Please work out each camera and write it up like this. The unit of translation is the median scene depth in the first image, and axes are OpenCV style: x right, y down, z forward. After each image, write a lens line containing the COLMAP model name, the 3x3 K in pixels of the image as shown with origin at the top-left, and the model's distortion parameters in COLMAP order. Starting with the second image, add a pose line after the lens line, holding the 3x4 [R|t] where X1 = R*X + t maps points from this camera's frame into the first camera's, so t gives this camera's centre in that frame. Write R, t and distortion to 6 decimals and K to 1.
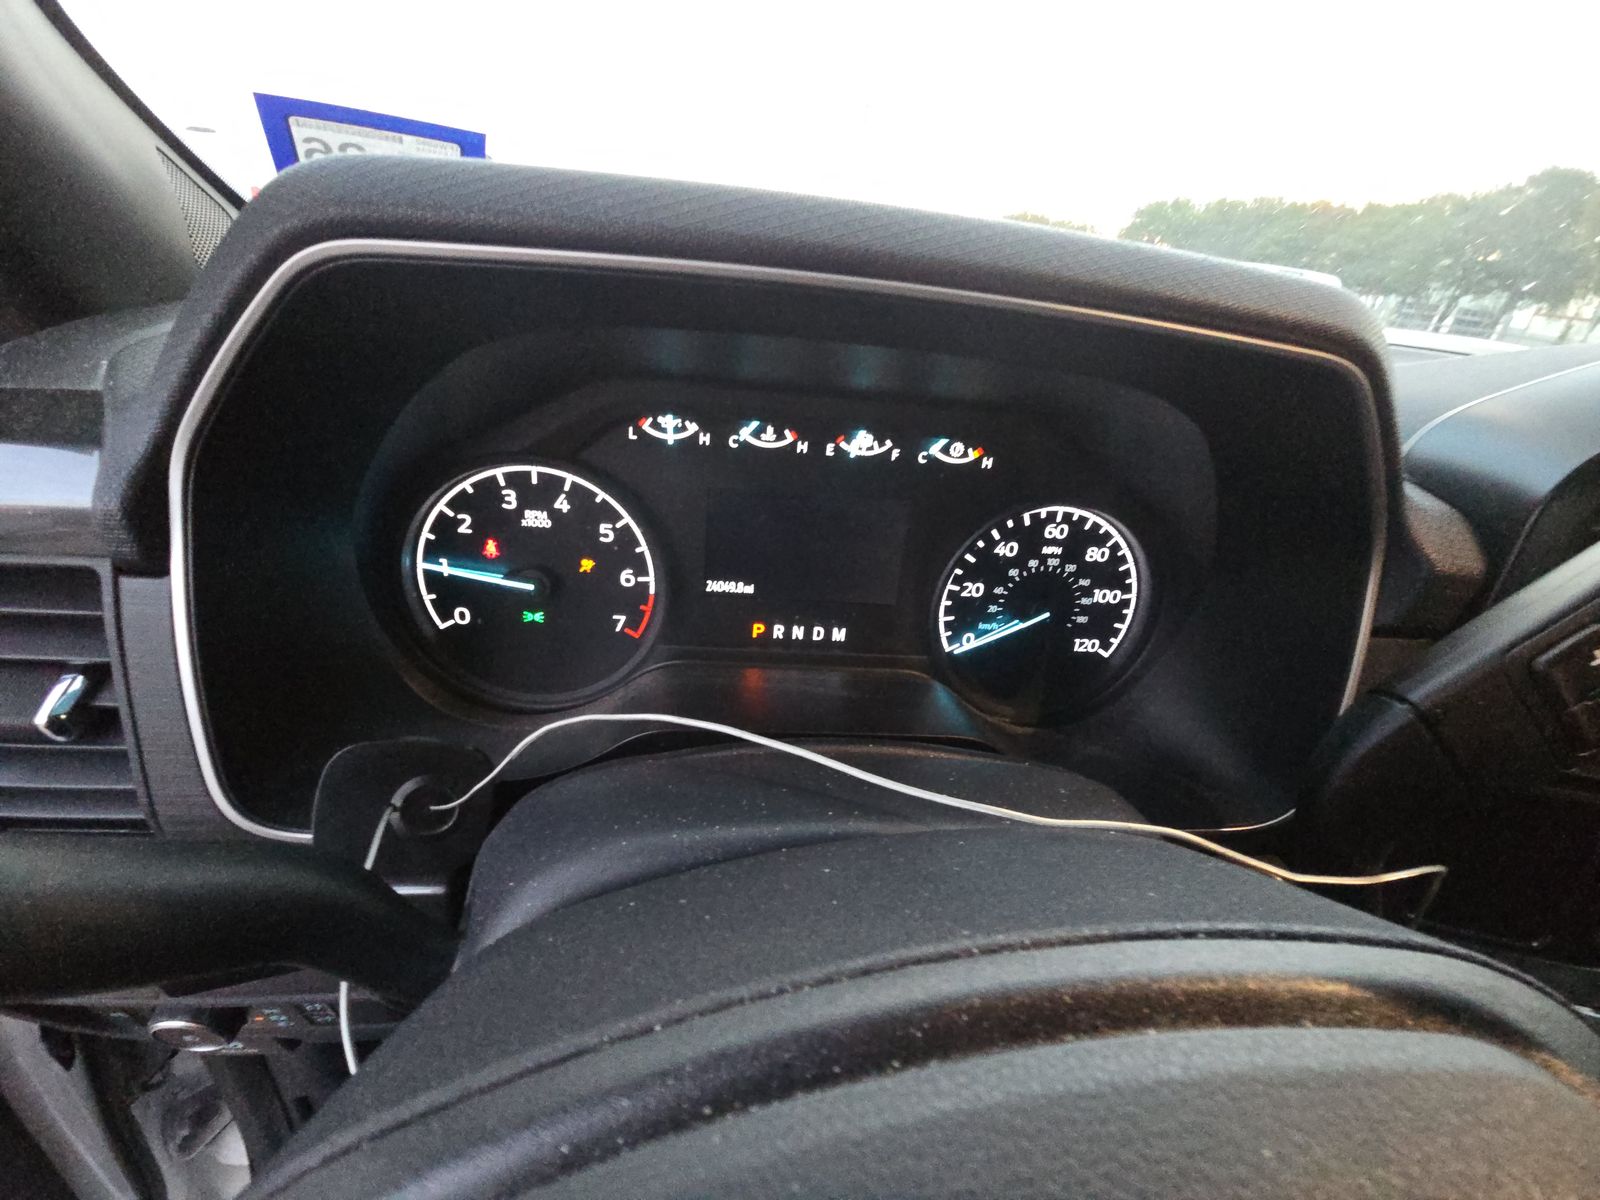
lens RADIAL K [[639.9, 0, 800.0], [0, 639.9, 600.0], [0, 0, 1]] dist [0.005513, -0.004722]
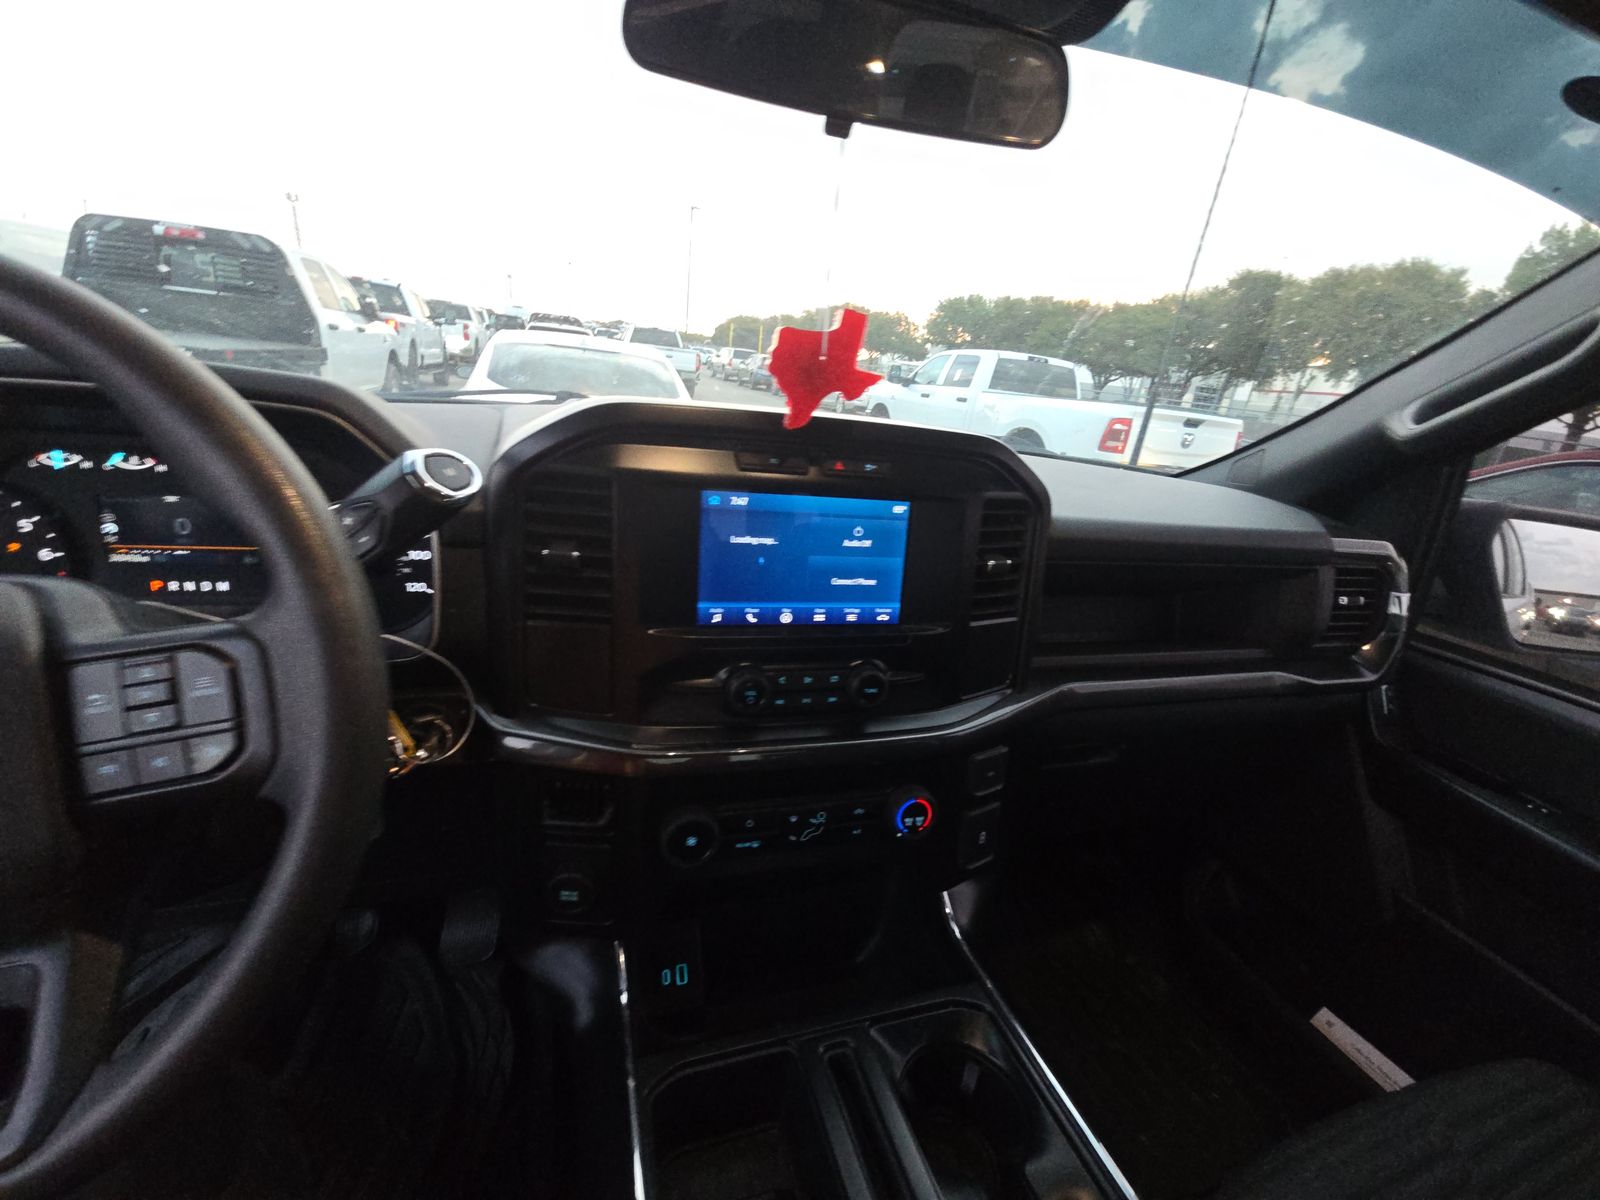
lens RADIAL K [[639.9, 0, 800.0], [0, 639.9, 600.0], [0, 0, 1]] dist [0.005513, -0.004722]
pose [[0.976527, -0.071723, 0.203102, 1.237719], [0.093319, 0.990720, -0.098825, 0.412134], [-0.194129, 0.115458, 0.974158, -0.887626]]
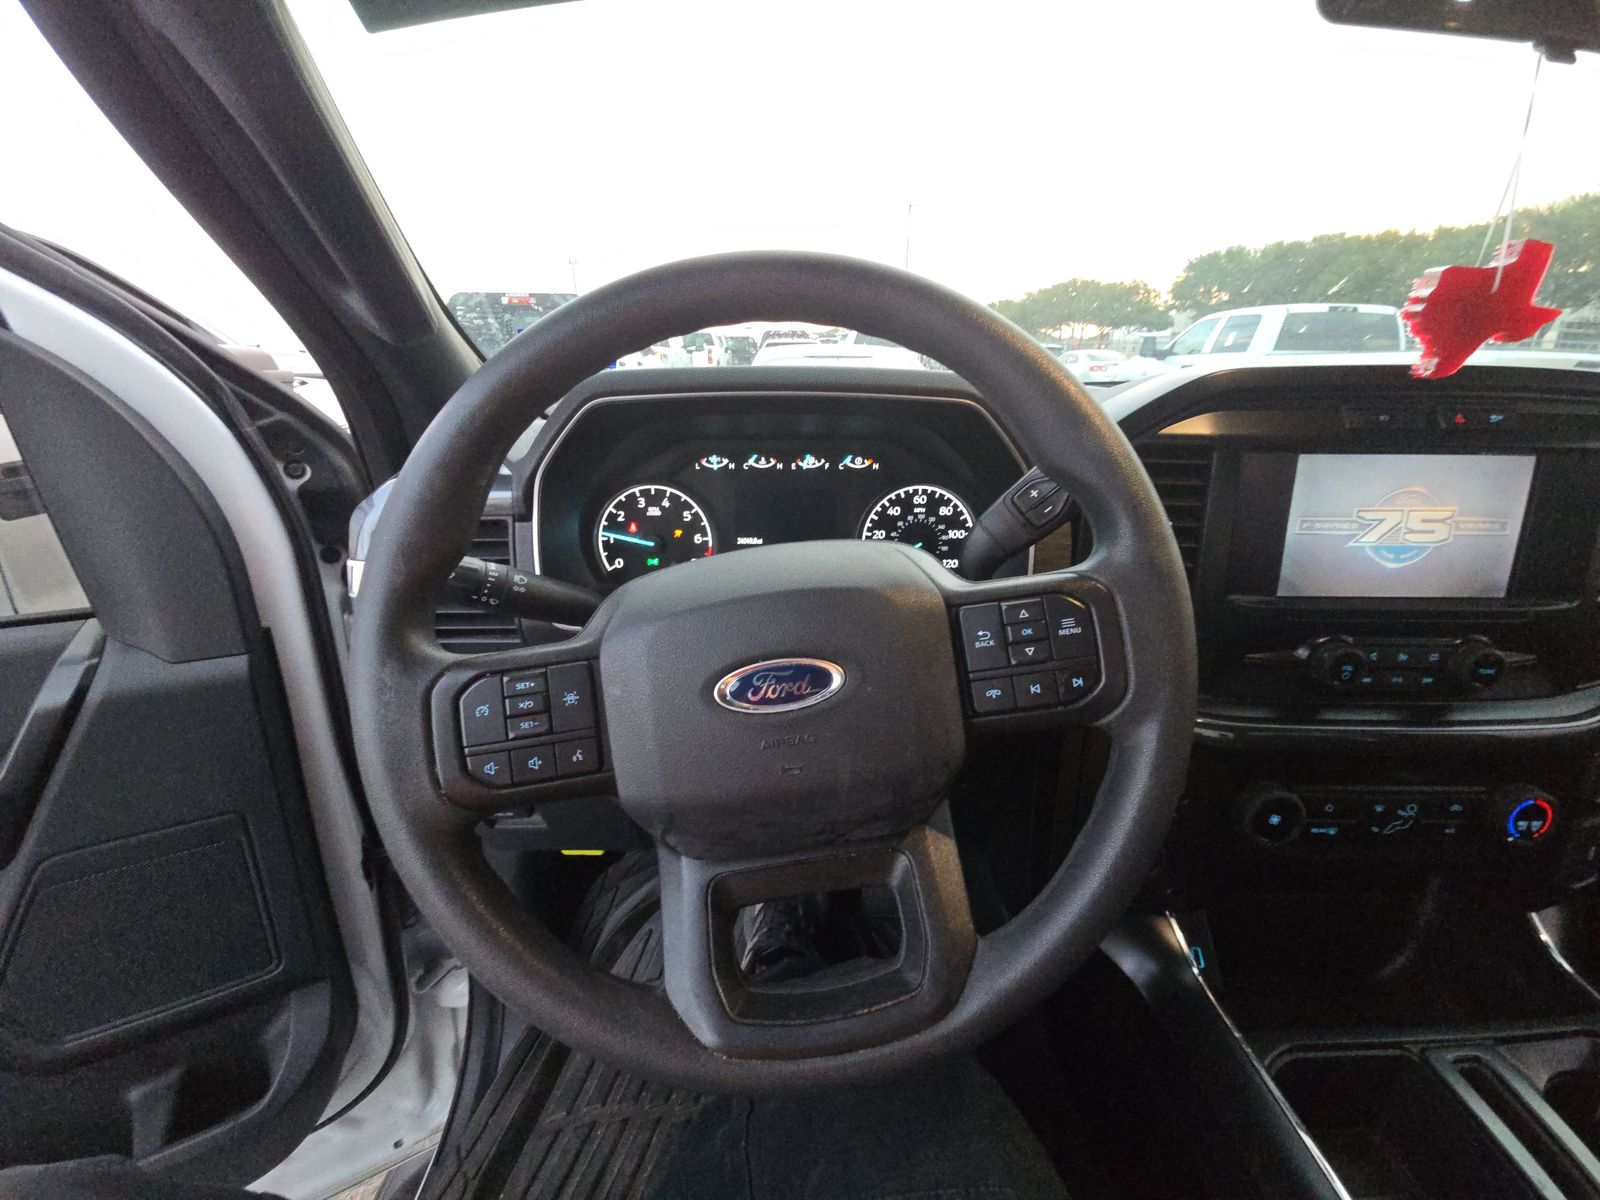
lens RADIAL K [[639.9, 0, 800.0], [0, 639.9, 600.0], [0, 0, 1]] dist [0.005513, -0.004722]
pose [[0.991827, -0.070685, -0.106224, 0.248509], [0.057556, 0.990866, -0.121947, 0.424657], [0.113874, 0.114836, 0.986836, -0.927029]]
